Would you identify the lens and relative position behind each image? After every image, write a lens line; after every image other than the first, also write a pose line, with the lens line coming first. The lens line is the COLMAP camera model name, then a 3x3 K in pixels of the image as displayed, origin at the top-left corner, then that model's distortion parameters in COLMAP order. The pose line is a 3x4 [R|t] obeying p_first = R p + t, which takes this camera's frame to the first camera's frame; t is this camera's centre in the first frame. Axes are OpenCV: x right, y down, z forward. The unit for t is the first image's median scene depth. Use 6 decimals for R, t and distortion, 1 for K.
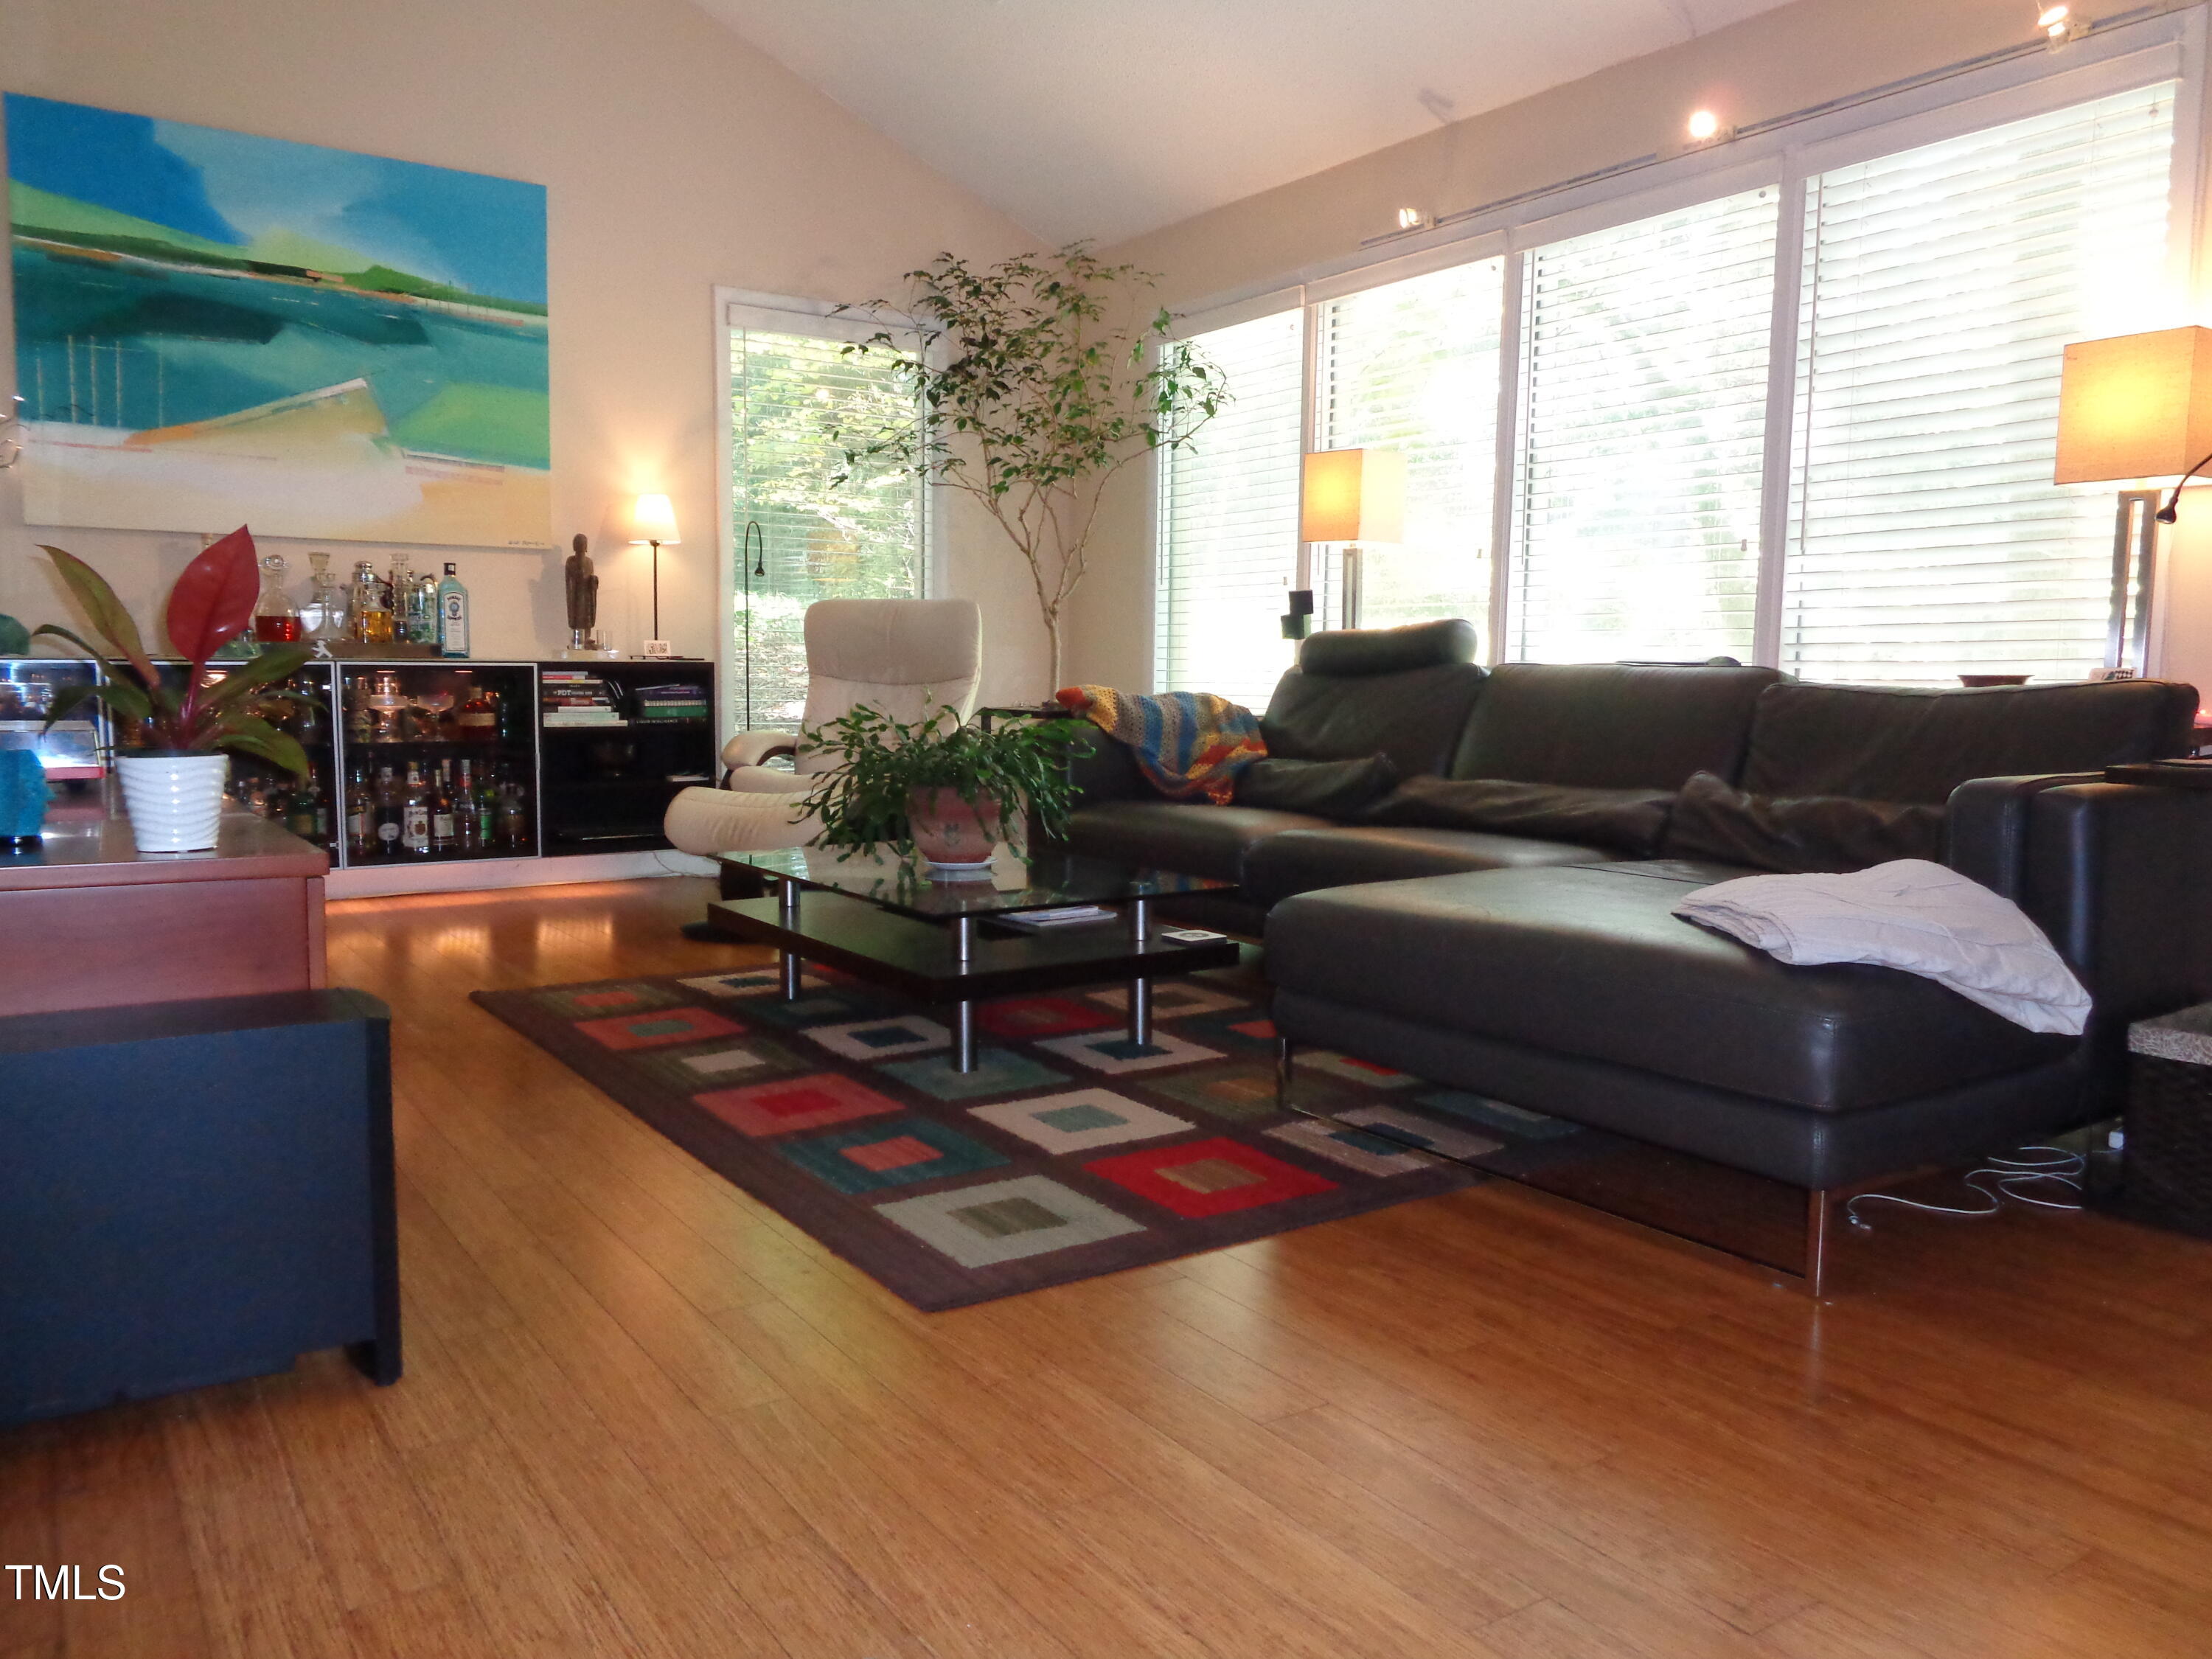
lens RADIAL K [[1651.6, 0, 1118.8], [0, 1651.6, 825.7], [0, 0, 1]] dist [0.001988, 0.003118]
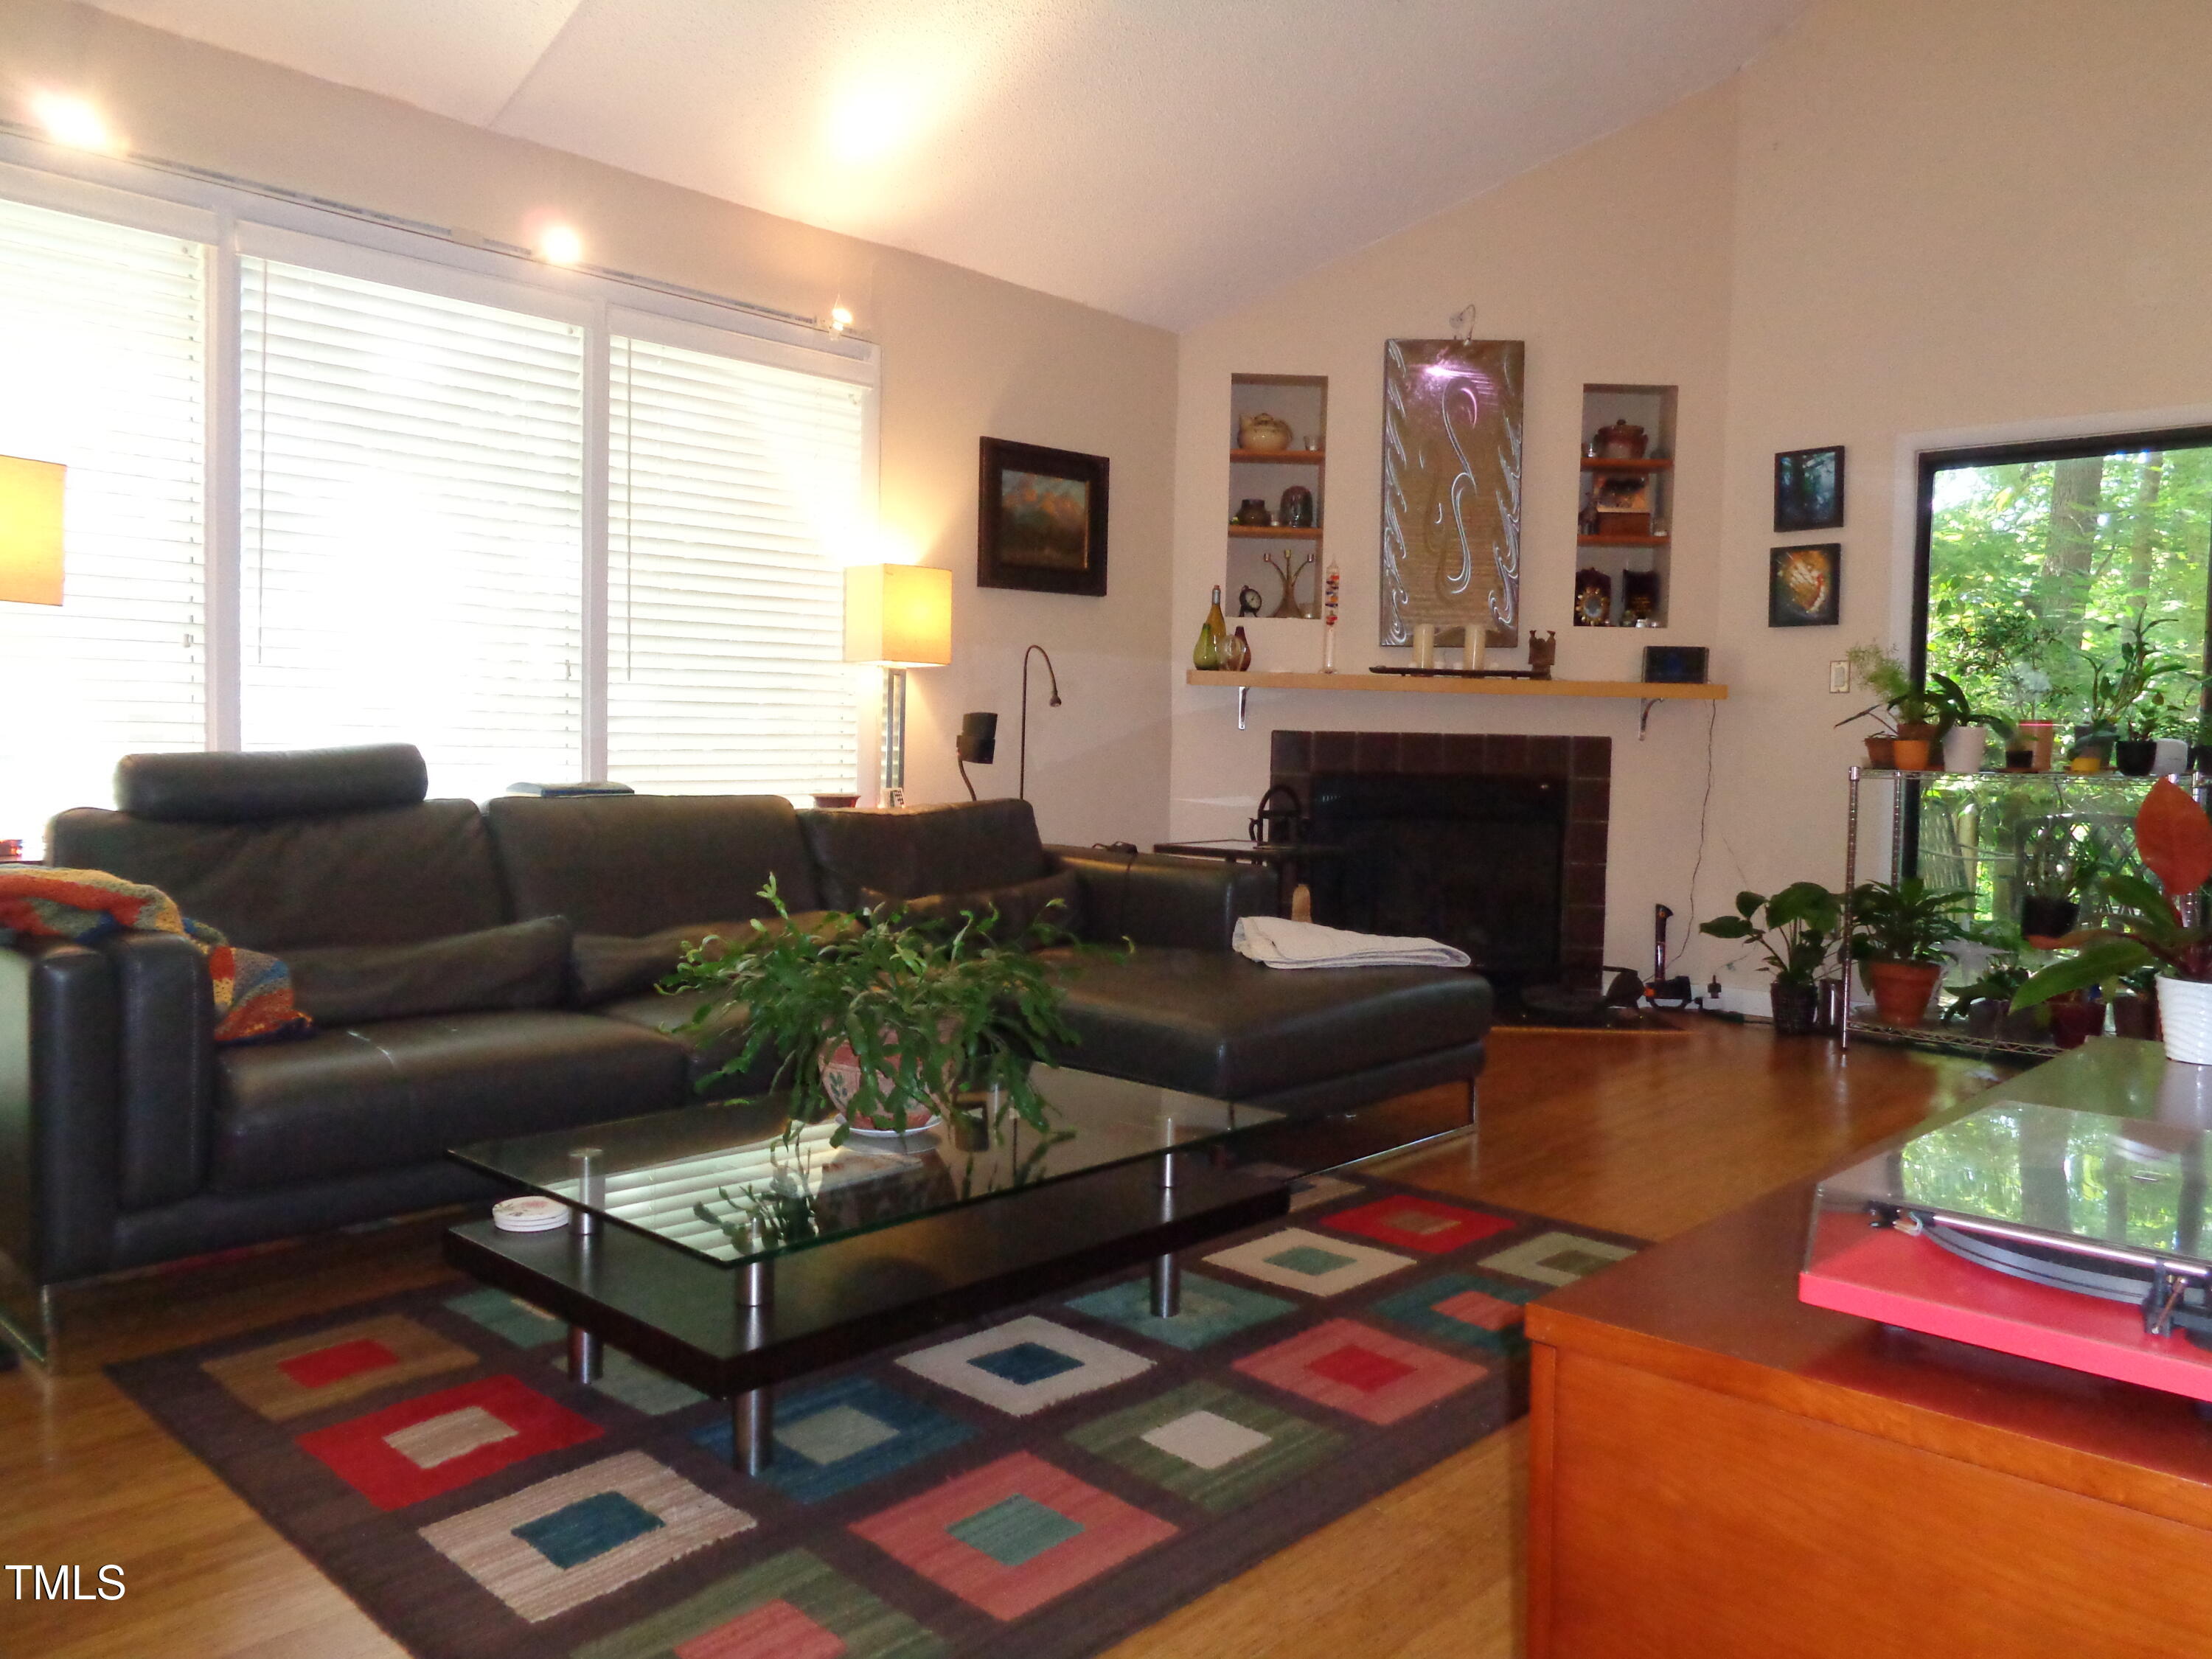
lens RADIAL K [[1651.6, 0, 1137.5], [0, 1651.6, 822.2], [0, 0, 1]] dist [0.001988, 0.003118]
pose [[-0.226061, -0.065244, 0.971926, -0.563389], [0.068708, 0.994201, 0.082721, -0.111263], [-0.971687, 0.085479, -0.220268, 0.726745]]
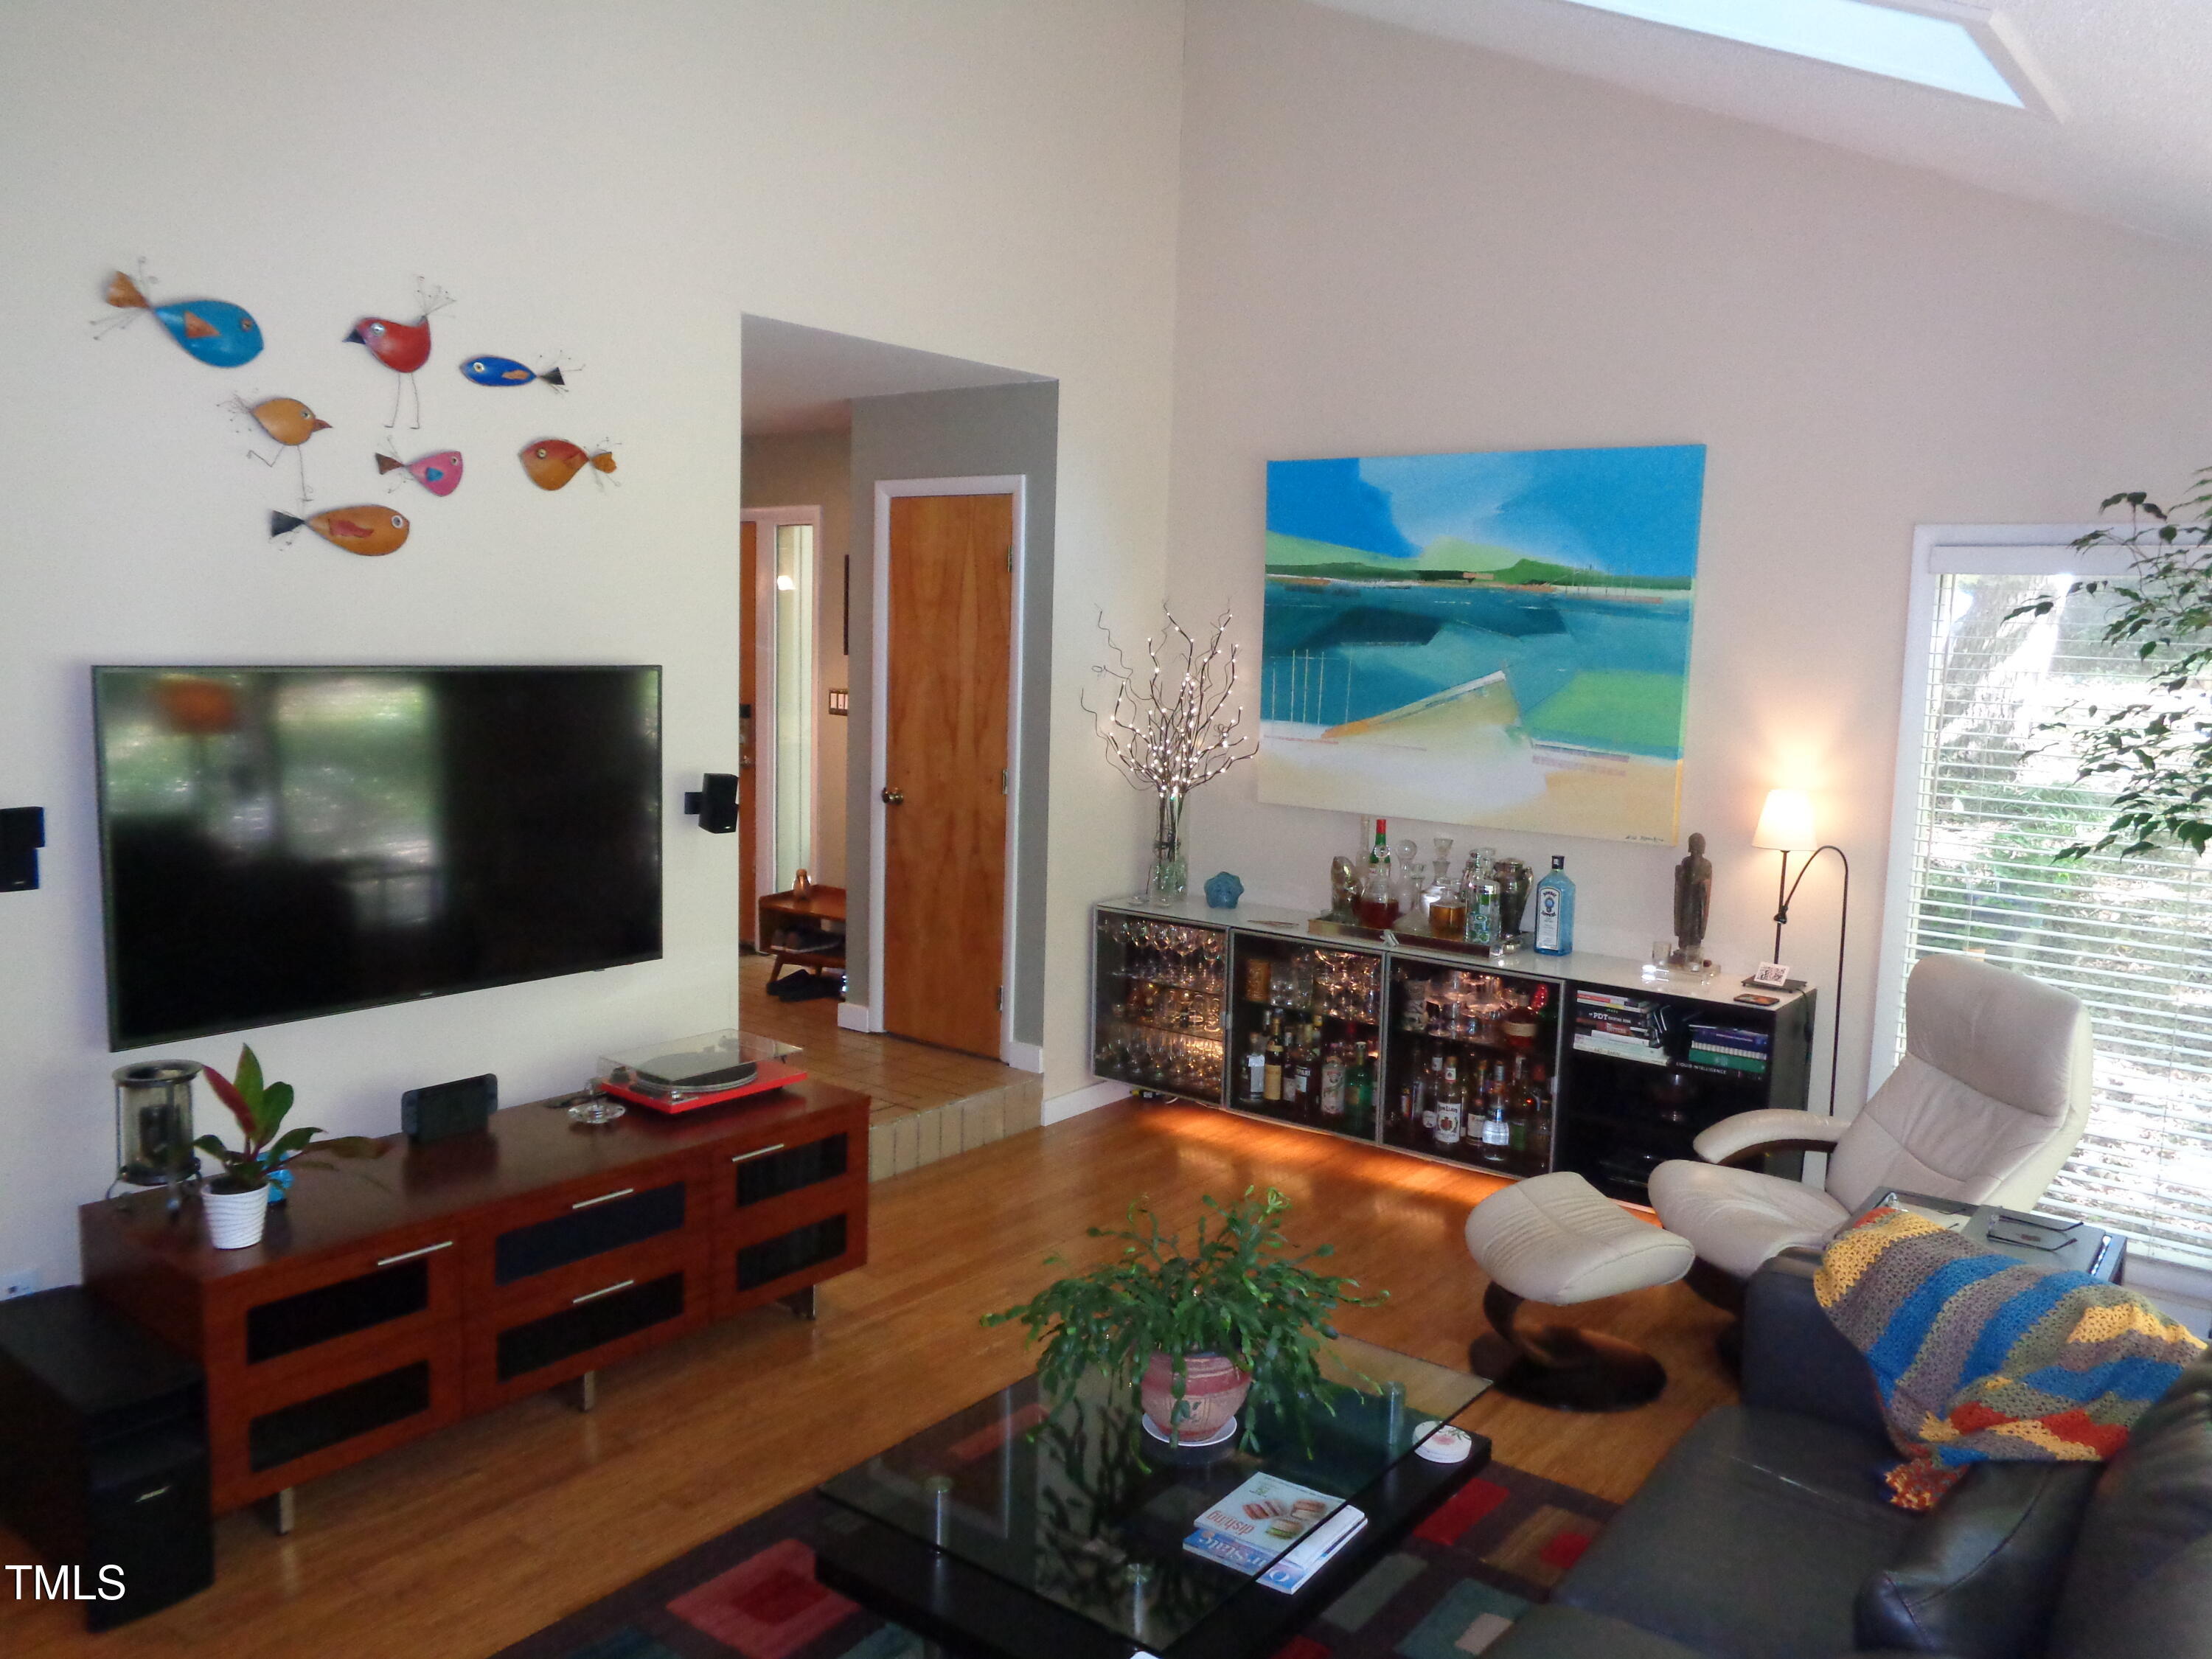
lens RADIAL K [[1651.6, 0, 1122.1], [0, 1651.6, 833.0], [0, 0, 1]] dist [0.001988, 0.003118]
pose [[0.307808, 0.119809, -0.943875, 0.441093], [-0.120007, 0.989006, 0.086402, -0.234869], [0.943850, 0.086677, 0.318802, 0.473210]]
